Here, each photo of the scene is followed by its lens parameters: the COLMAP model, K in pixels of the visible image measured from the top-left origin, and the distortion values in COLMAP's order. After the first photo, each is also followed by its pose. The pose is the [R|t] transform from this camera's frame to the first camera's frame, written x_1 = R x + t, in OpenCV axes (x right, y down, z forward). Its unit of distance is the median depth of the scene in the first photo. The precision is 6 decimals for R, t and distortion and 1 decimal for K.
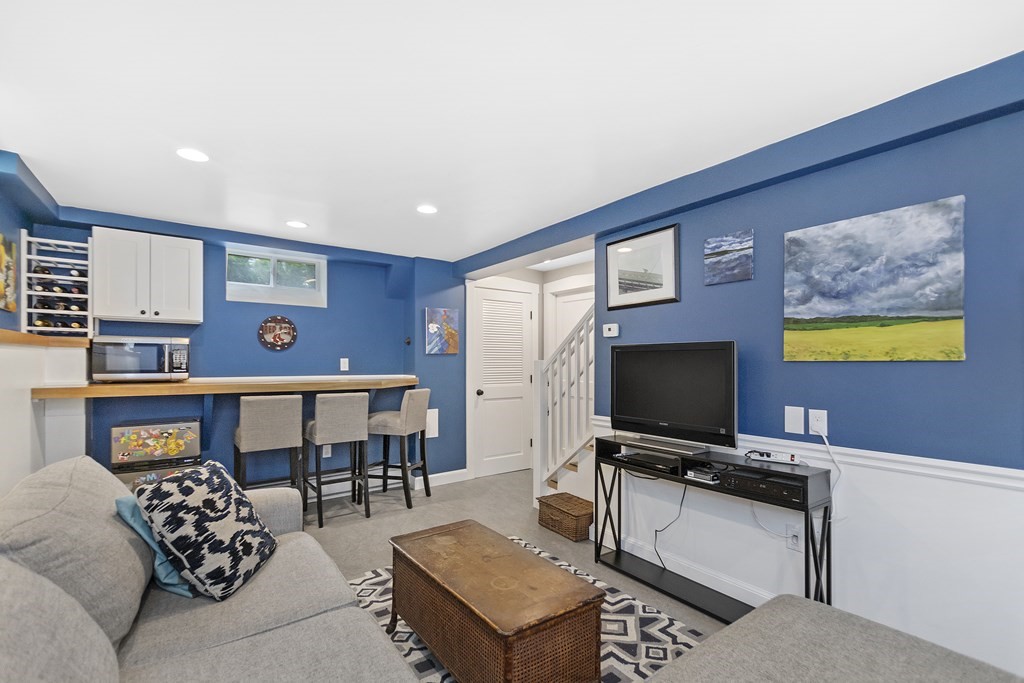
lens RADIAL K [[453.8, 0, 513.3], [0, 453.8, 362.3], [0, 0, 1]] dist [0.000094, -0.000085]
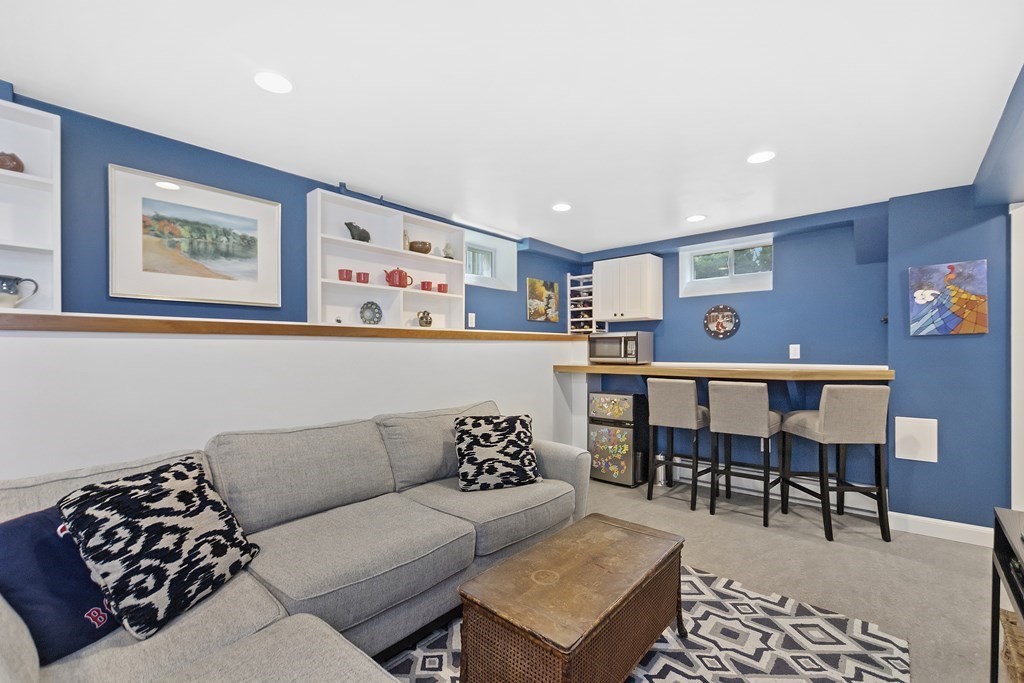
lens RADIAL K [[443.1, 0, 511.8], [0, 443.1, 351.7], [0, 0, 1]] dist [0.019138, -0.000026]
pose [[0.222438, -0.001677, -0.974945, 0.431894], [0.004331, 0.999990, -0.000732, 0.003949], [0.974937, -0.004060, 0.222443, 0.350339]]
